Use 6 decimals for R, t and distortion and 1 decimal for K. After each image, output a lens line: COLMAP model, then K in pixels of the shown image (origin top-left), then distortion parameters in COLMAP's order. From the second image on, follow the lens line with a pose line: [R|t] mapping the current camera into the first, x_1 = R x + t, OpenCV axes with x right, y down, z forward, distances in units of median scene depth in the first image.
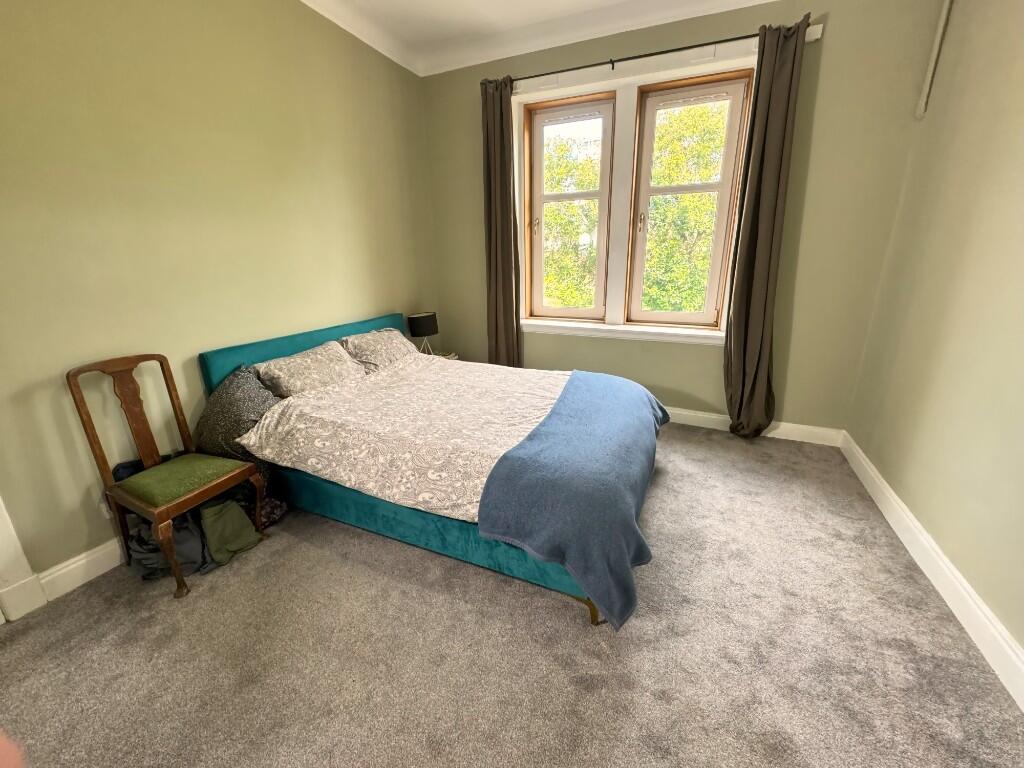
lens RADIAL K [[409.1, 0, 510.5], [0, 409.1, 382.5], [0, 0, 1]] dist [-0.002231, 0.000359]
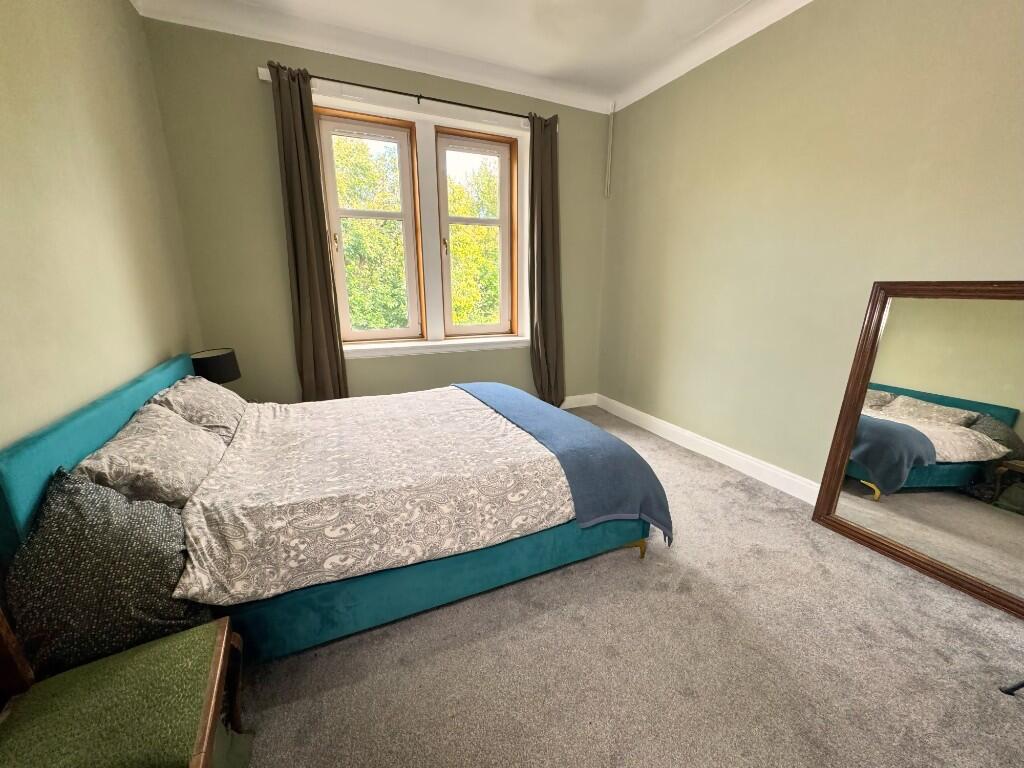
lens RADIAL K [[409.1, 0, 510.5], [0, 409.1, 382.5], [0, 0, 1]] dist [-0.002231, 0.000359]
pose [[0.665044, -0.168848, 0.727466, -0.625837], [0.210350, 0.977018, 0.034470, -0.050300], [-0.716568, 0.130099, 0.685277, 0.242213]]
